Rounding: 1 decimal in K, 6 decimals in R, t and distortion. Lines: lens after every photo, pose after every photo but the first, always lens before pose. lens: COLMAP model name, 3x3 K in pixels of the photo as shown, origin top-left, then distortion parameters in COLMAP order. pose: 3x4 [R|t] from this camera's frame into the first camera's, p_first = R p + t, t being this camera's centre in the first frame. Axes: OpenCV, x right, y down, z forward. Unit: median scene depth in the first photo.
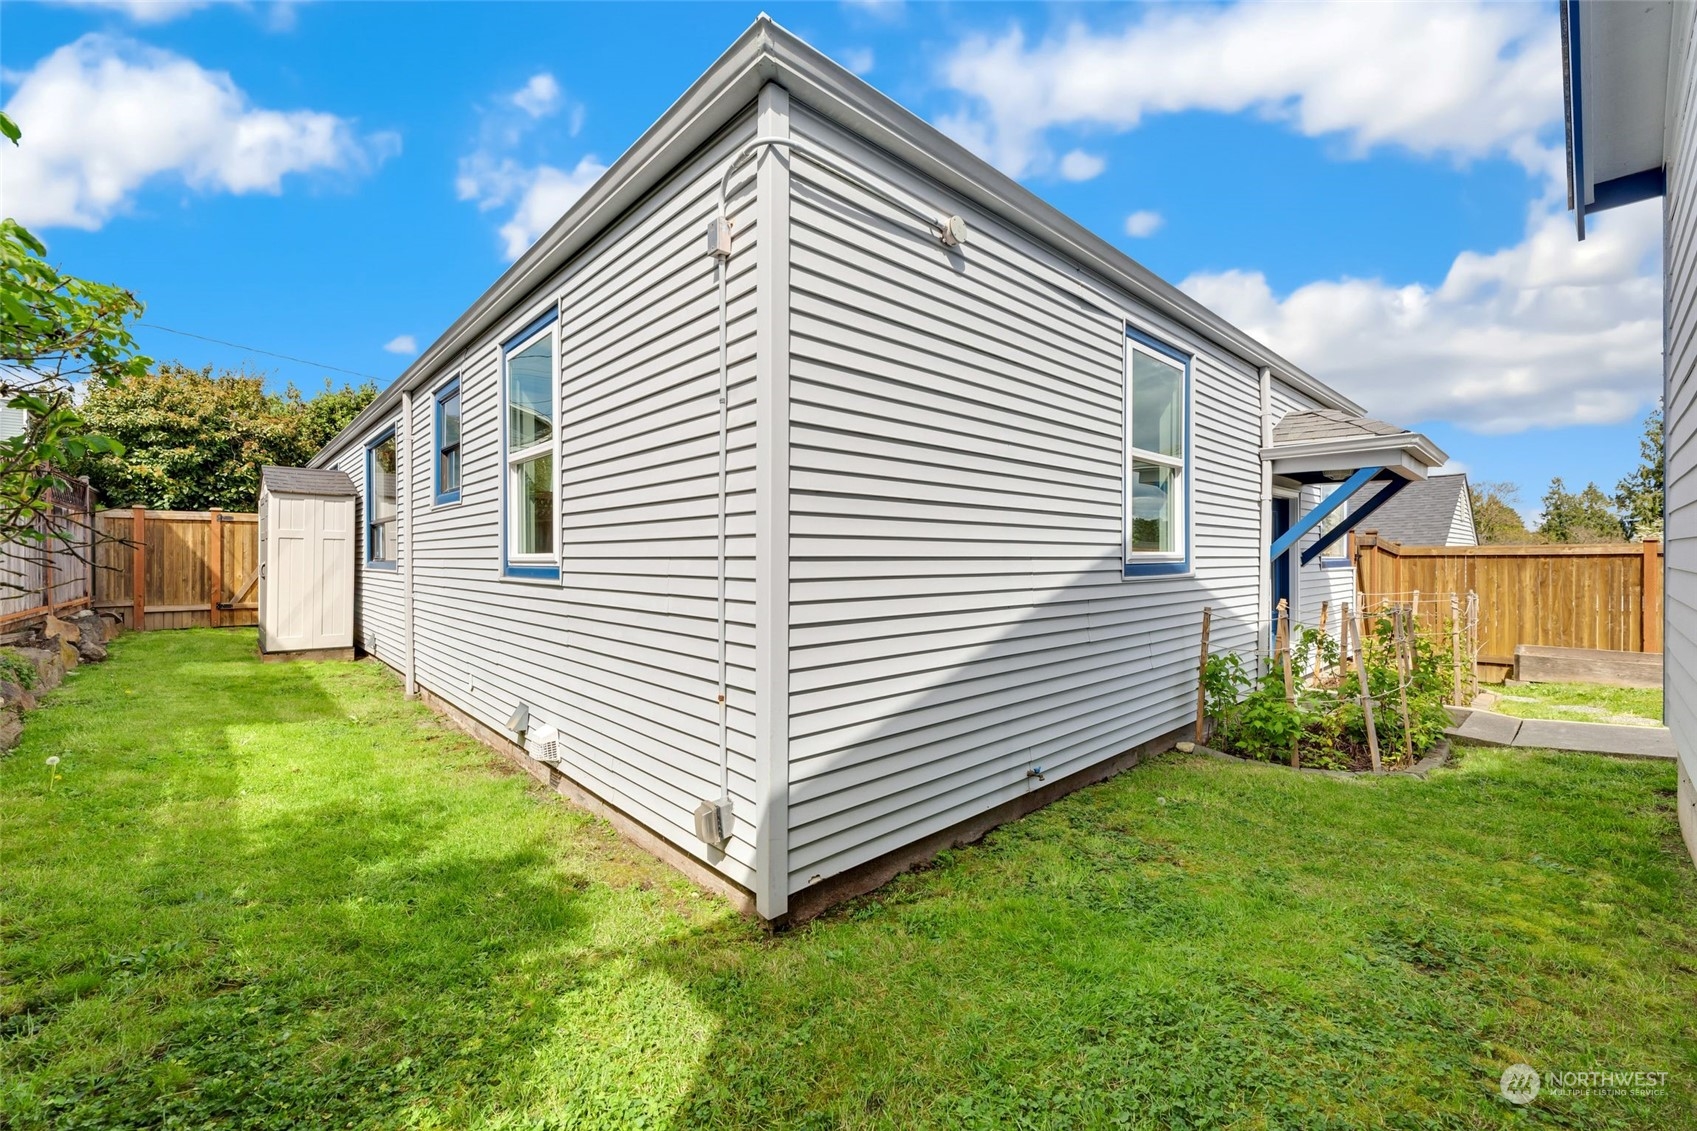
lens RADIAL K [[681.9, 0, 841.5], [0, 681.9, 558.3], [0, 0, 1]] dist [0.001231, 0.000144]
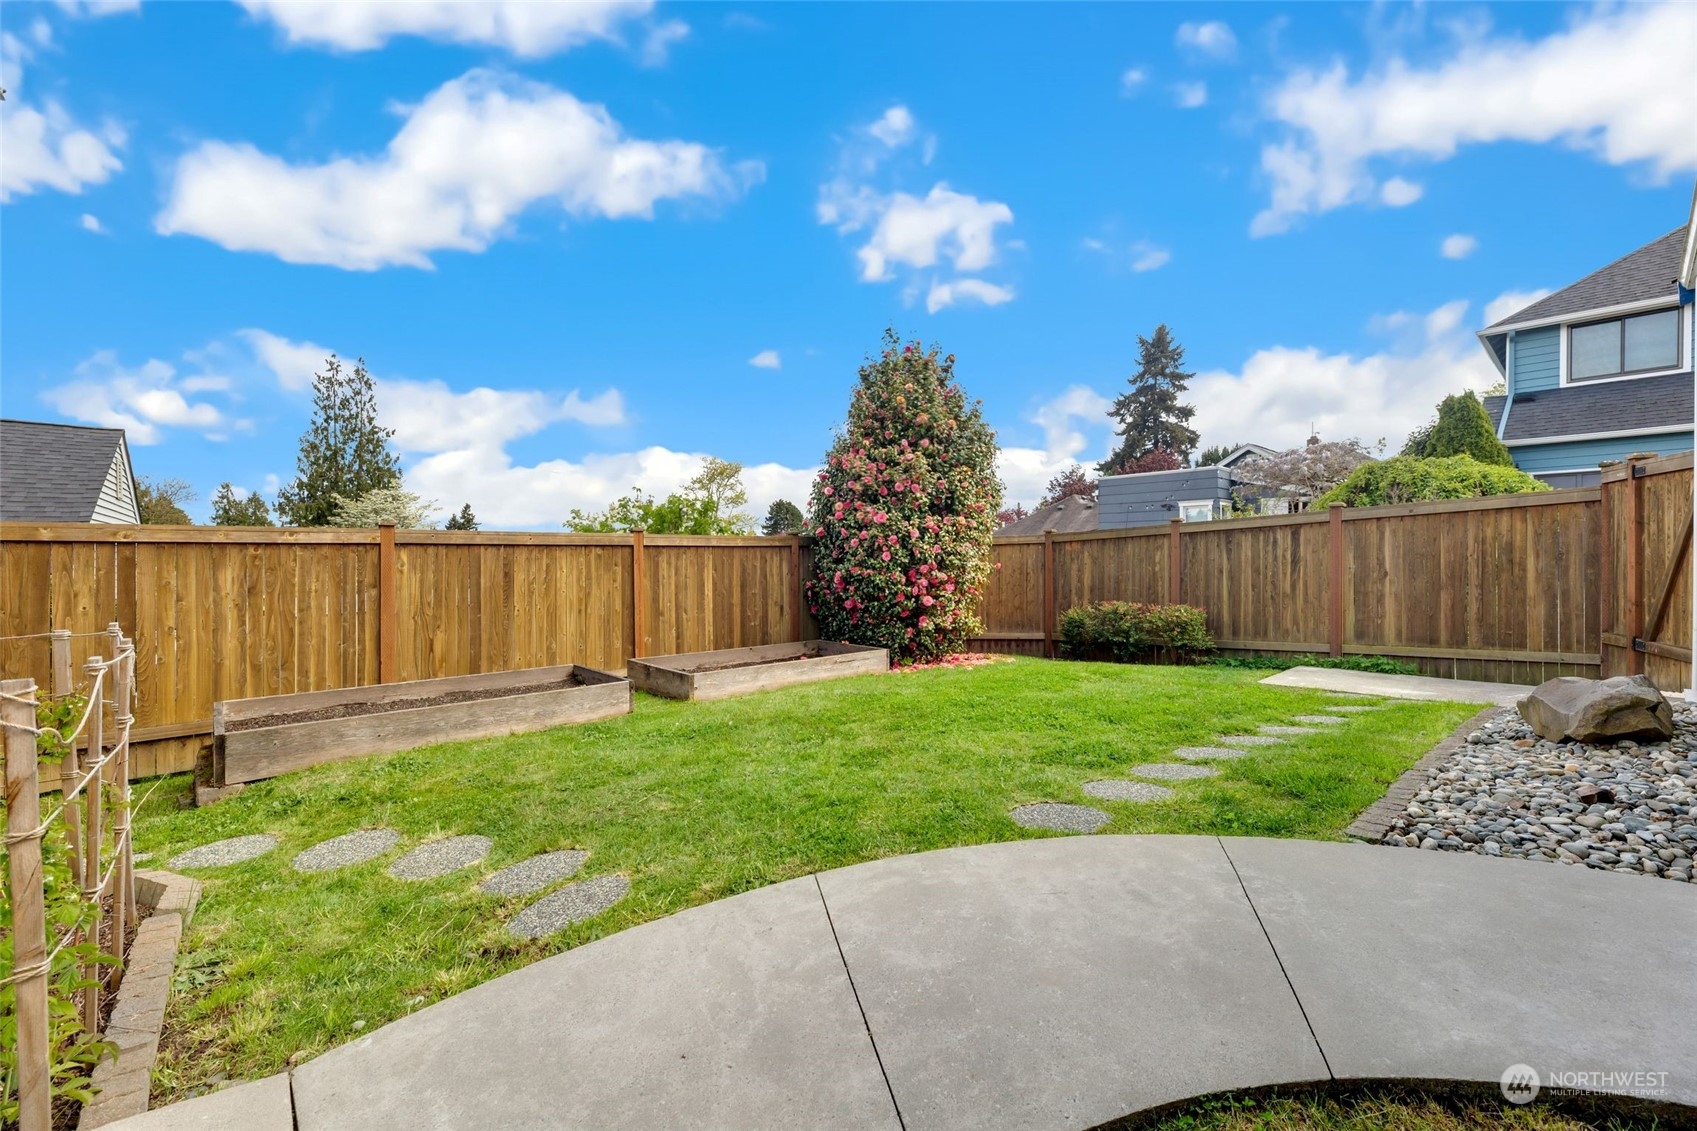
lens RADIAL K [[681.9, 0, 841.5], [0, 681.9, 558.3], [0, 0, 1]] dist [0.001231, 0.000144]
pose [[0.026073, 0.001584, 0.999659, 0.442456], [0.003817, 0.999991, -0.001684, 0.012050], [-0.999653, 0.003859, 0.026067, 0.469996]]
